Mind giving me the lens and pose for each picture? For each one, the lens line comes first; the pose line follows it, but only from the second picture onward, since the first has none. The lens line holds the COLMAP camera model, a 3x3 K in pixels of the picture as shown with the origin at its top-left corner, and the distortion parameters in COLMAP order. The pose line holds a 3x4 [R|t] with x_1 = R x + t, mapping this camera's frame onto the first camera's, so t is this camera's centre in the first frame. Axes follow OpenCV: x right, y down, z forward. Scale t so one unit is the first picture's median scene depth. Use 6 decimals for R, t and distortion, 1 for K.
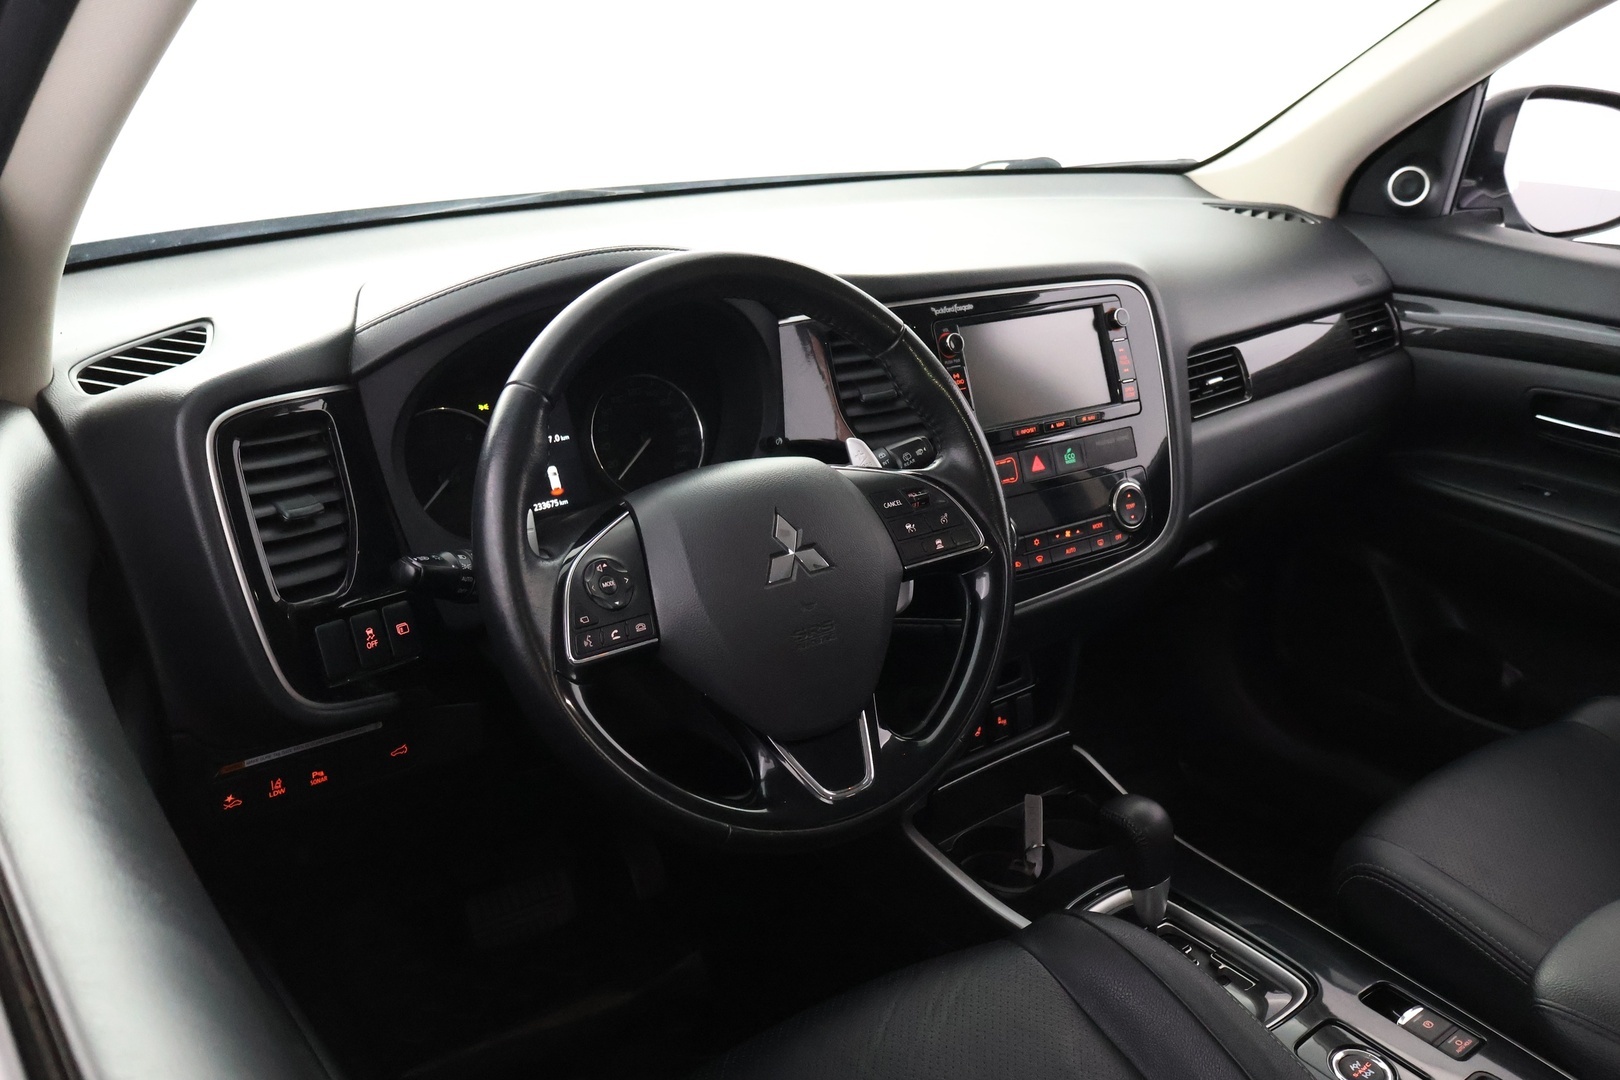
lens RADIAL K [[1444.5, 0, 810.0], [0, 1444.5, 540.0], [0, 0, 1]] dist [0.000461, 0.002300]
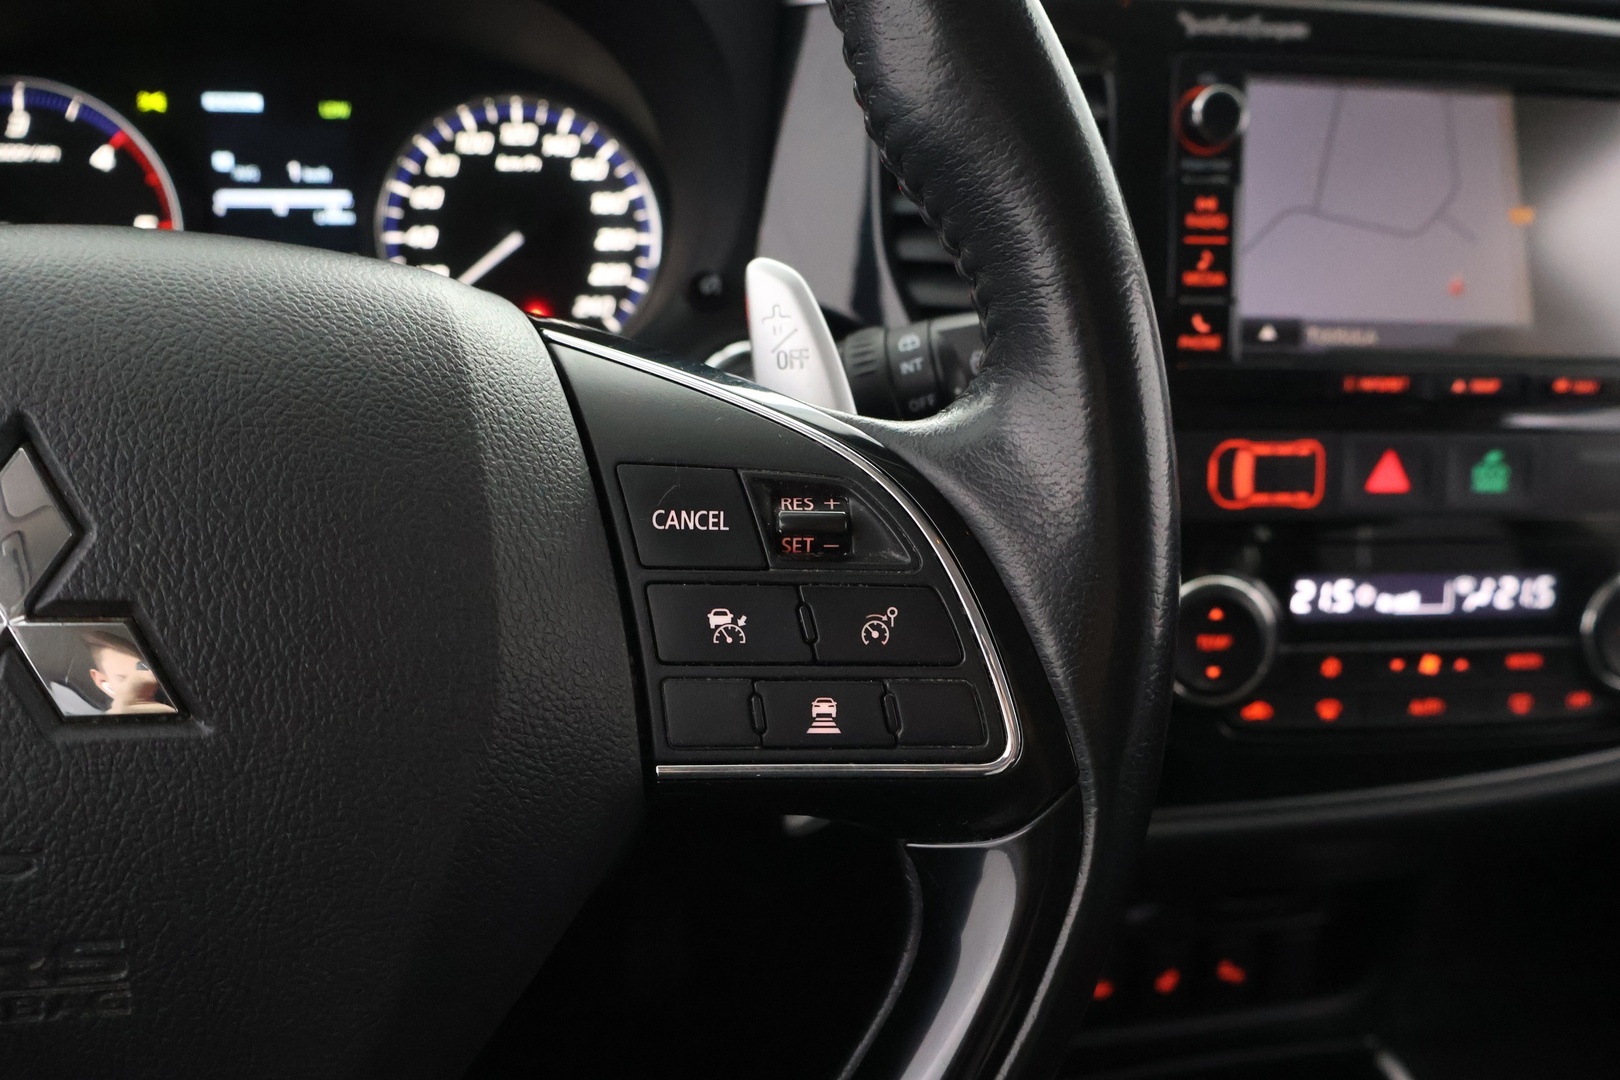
lens RADIAL K [[1444.5, 0, 810.0], [0, 1444.5, 540.0], [0, 0, 1]] dist [0.000461, 0.002300]
pose [[0.903642, 0.246534, -0.350217, 0.153933], [-0.208336, 0.967474, 0.143495, -0.057441], [0.374202, -0.056705, 0.925612, 0.570066]]
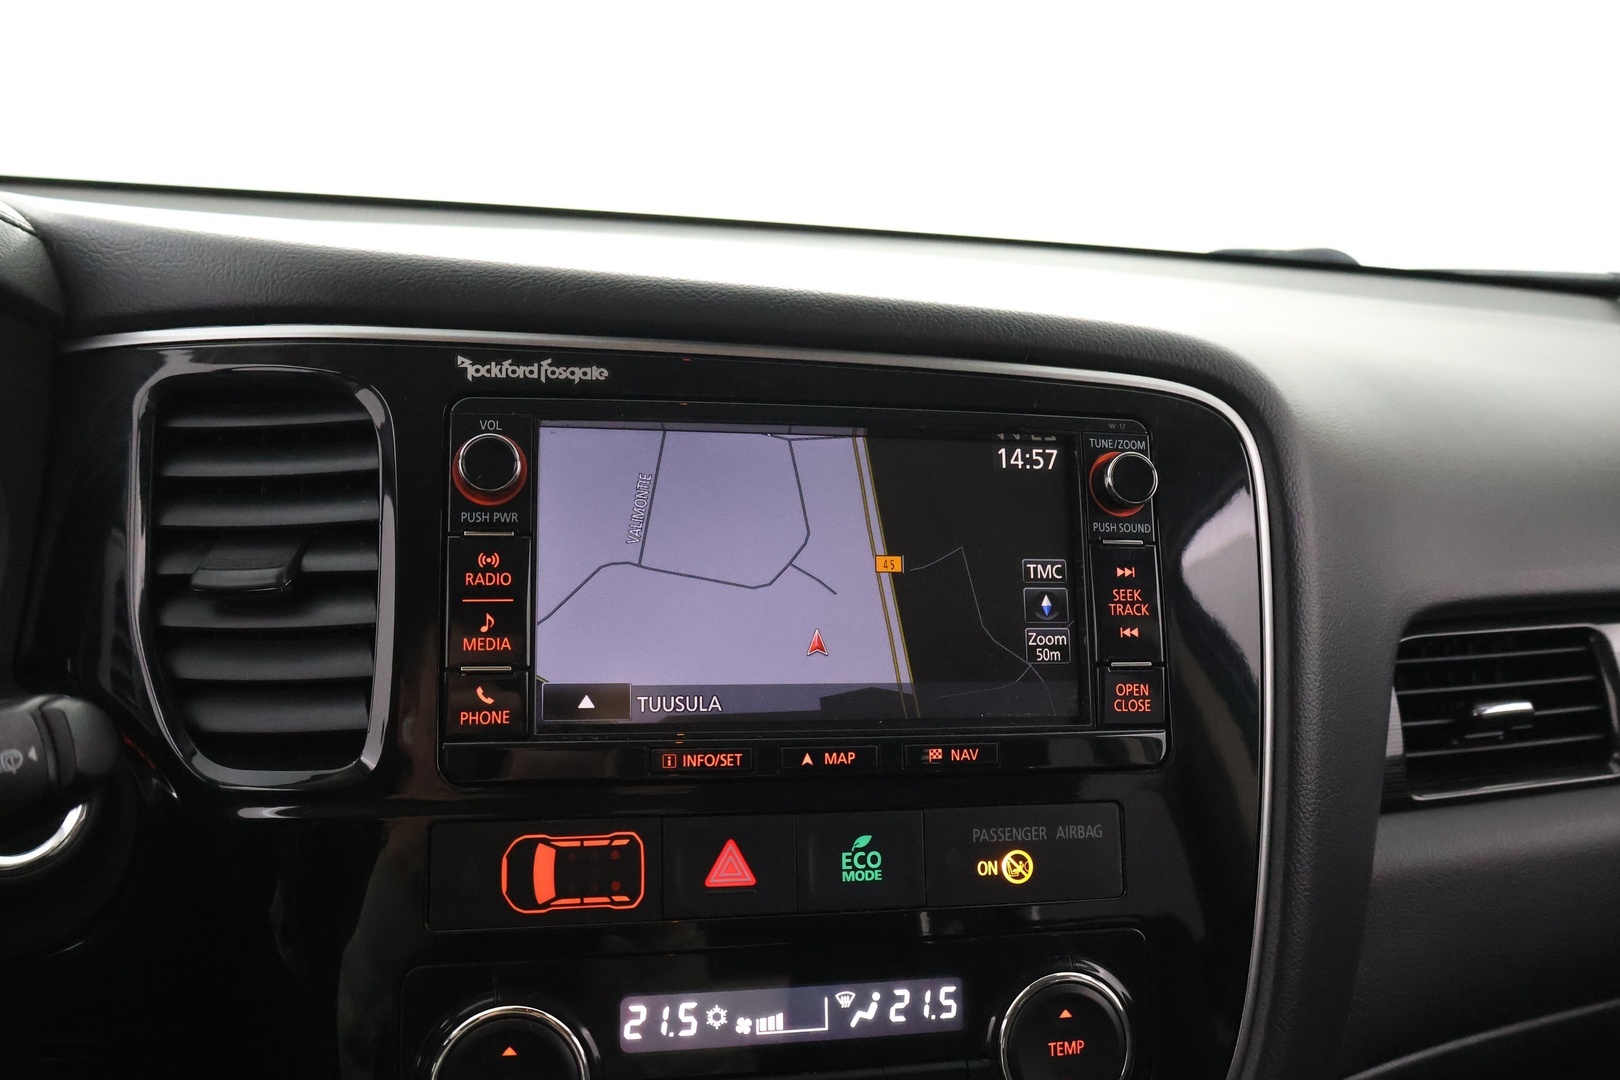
lens RADIAL K [[1444.5, 0, 810.0], [0, 1444.5, 540.0], [0, 0, 1]] dist [0.000461, 0.002300]
pose [[0.929155, 0.134810, -0.344235, 0.271667], [-0.183565, 0.976484, -0.113065, -0.089250], [0.320898, 0.168244, 0.932051, 0.673902]]
